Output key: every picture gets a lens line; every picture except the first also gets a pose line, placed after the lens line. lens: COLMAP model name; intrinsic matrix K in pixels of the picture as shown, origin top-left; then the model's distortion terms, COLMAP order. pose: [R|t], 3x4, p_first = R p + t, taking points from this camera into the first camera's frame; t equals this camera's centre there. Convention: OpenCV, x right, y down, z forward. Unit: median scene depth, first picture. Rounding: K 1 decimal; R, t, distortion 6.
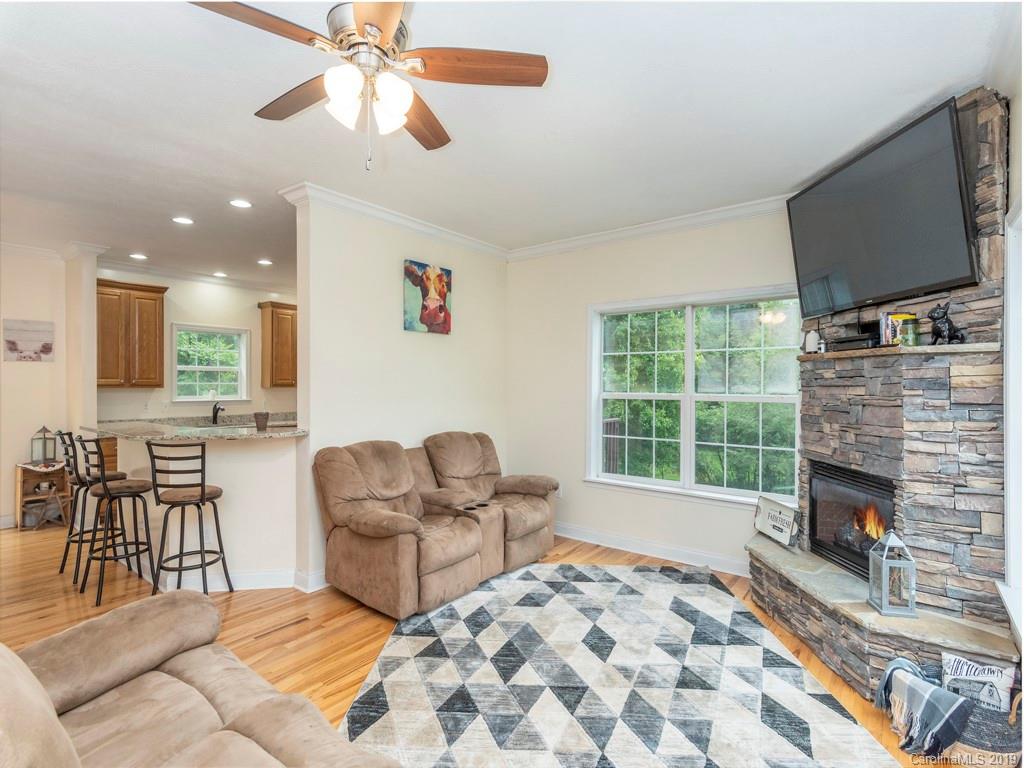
lens RADIAL K [[510.8, 0, 518.7], [0, 510.8, 387.7], [0, 0, 1]] dist [0.009264, 0.000040]
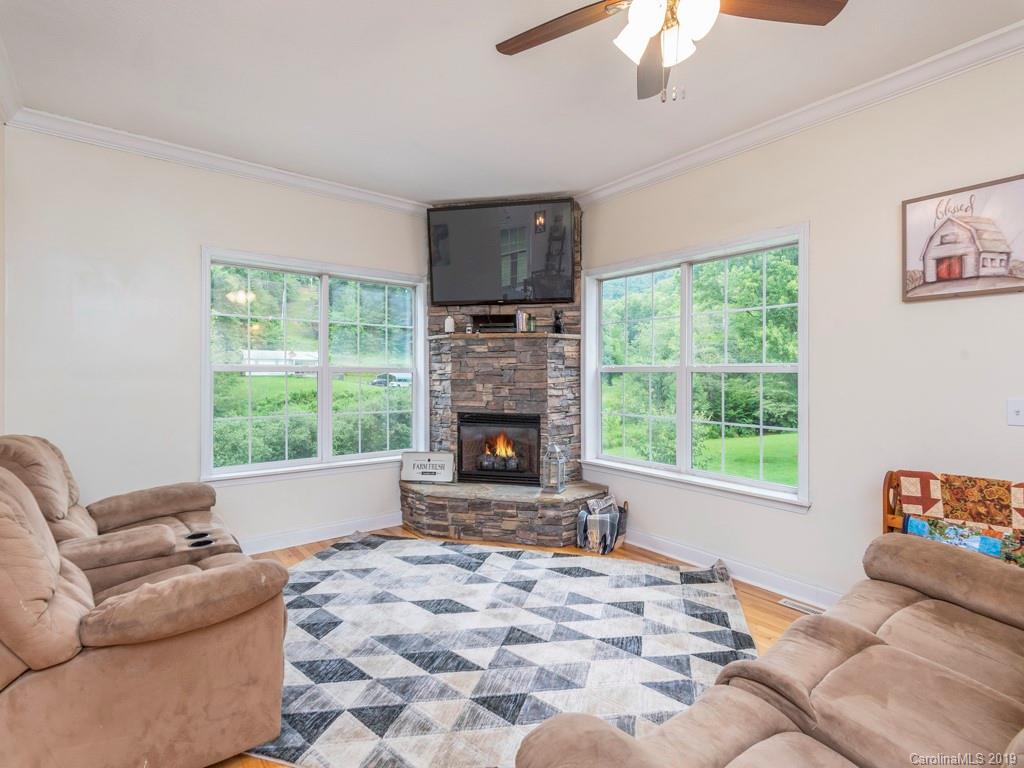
lens RADIAL K [[499.8, 0, 514.2], [0, 499.8, 376.8], [0, 0, 1]] dist [0.002427, 0.002646]
pose [[0.243411, -0.007359, 0.969895, -0.860909], [0.005093, 0.999967, 0.006309, 0.051521], [-0.969910, 0.003404, 0.243440, 0.722285]]
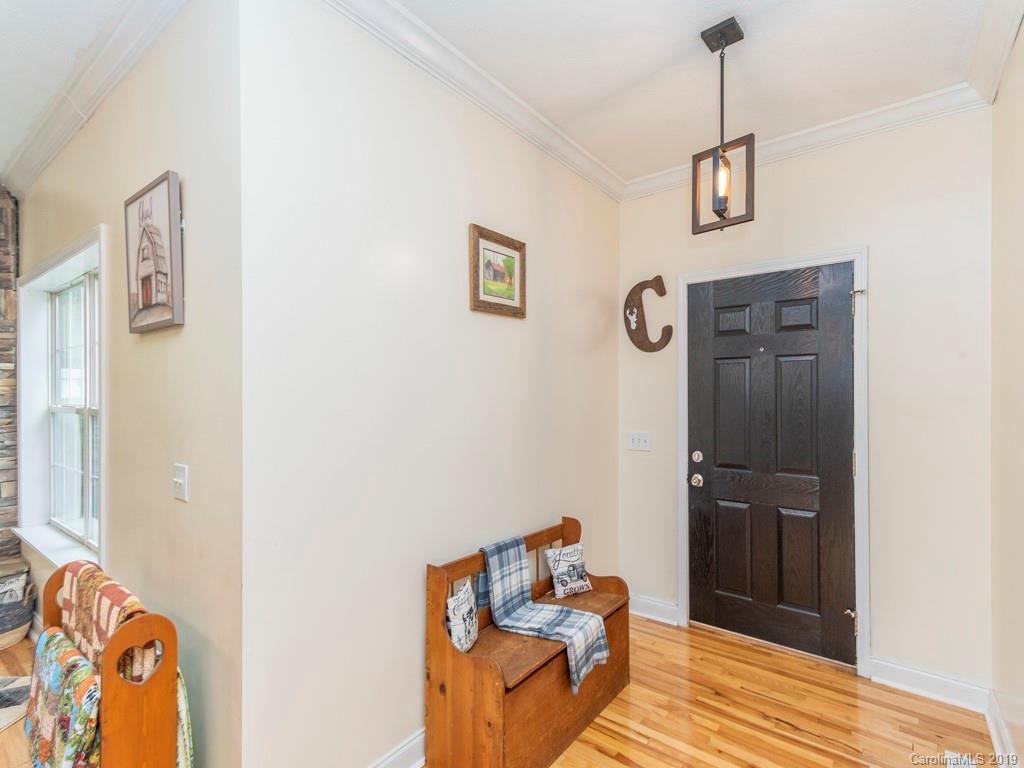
lens RADIAL K [[499.8, 0, 512.8], [0, 499.8, 389.0], [0, 0, 1]] dist [0.002427, 0.002646]
pose [[0.009665, 0.000743, 0.999953, -0.439421], [0.007315, 0.999973, -0.000814, -0.004267], [-0.999927, 0.007323, 0.009659, -0.395201]]
